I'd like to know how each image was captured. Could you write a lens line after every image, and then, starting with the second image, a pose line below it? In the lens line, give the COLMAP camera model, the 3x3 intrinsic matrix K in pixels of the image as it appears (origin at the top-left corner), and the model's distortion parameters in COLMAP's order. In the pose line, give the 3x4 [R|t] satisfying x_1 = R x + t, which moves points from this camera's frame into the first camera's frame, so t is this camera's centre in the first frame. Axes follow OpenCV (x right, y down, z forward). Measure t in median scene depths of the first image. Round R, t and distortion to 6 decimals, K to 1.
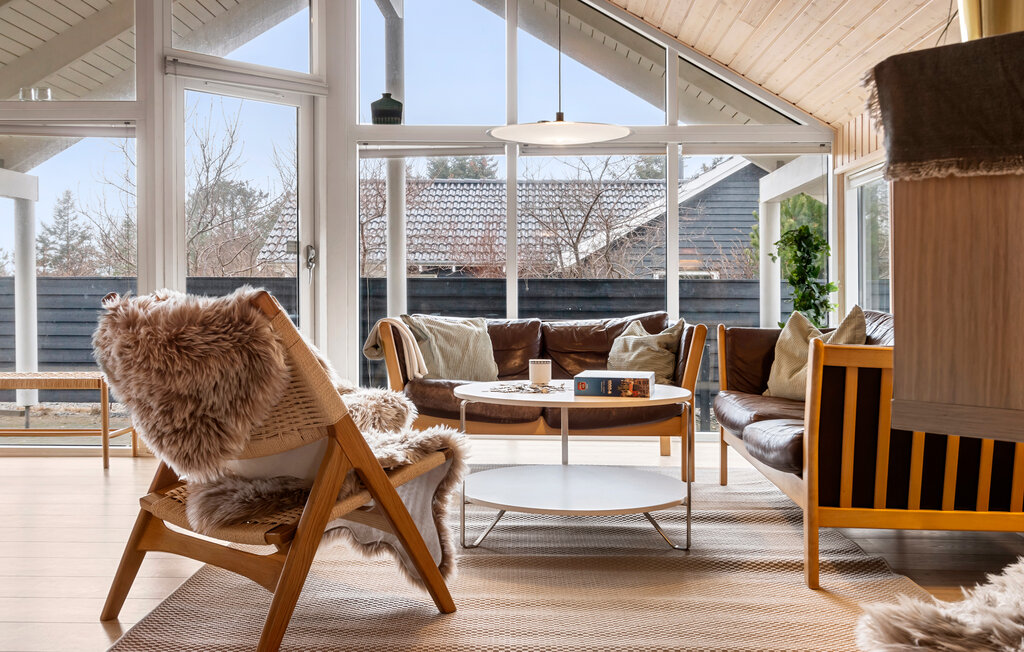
lens RADIAL K [[964.2, 0, 513.3], [0, 964.2, 328.0], [0, 0, 1]] dist [0.018316, 0.000000]
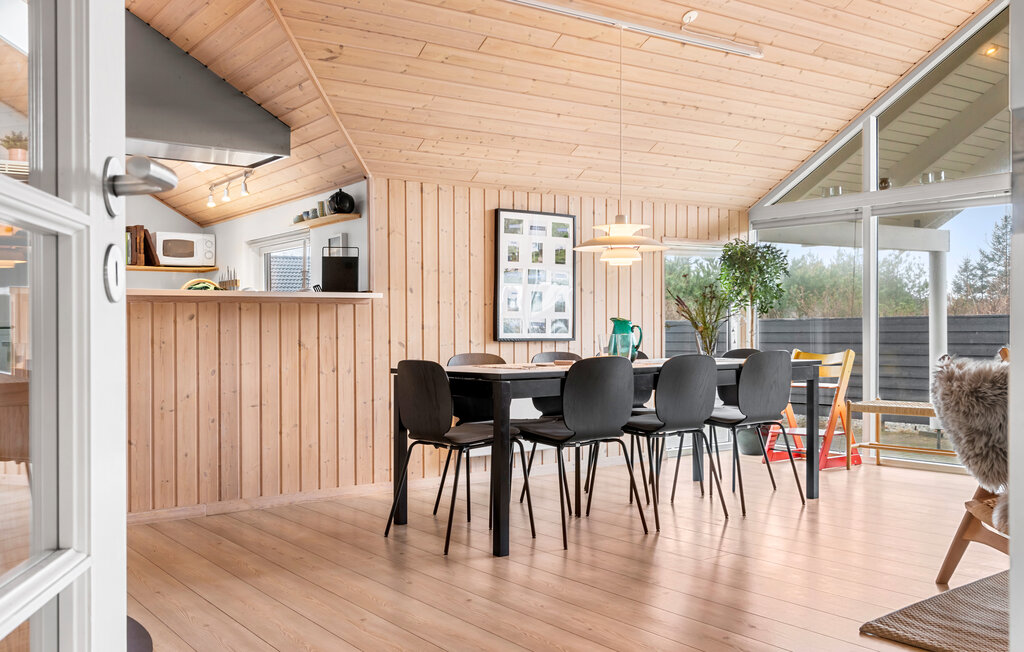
lens RADIAL K [[964.2, 0, 512.6], [0, 964.2, 329.4], [0, 0, 1]] dist [0.018316, 0.000000]
pose [[0.615715, -0.010010, -0.787905, 0.350019], [-0.008234, 0.999783, -0.019136, -0.045581], [0.787926, 0.018269, 0.615499, -0.419985]]
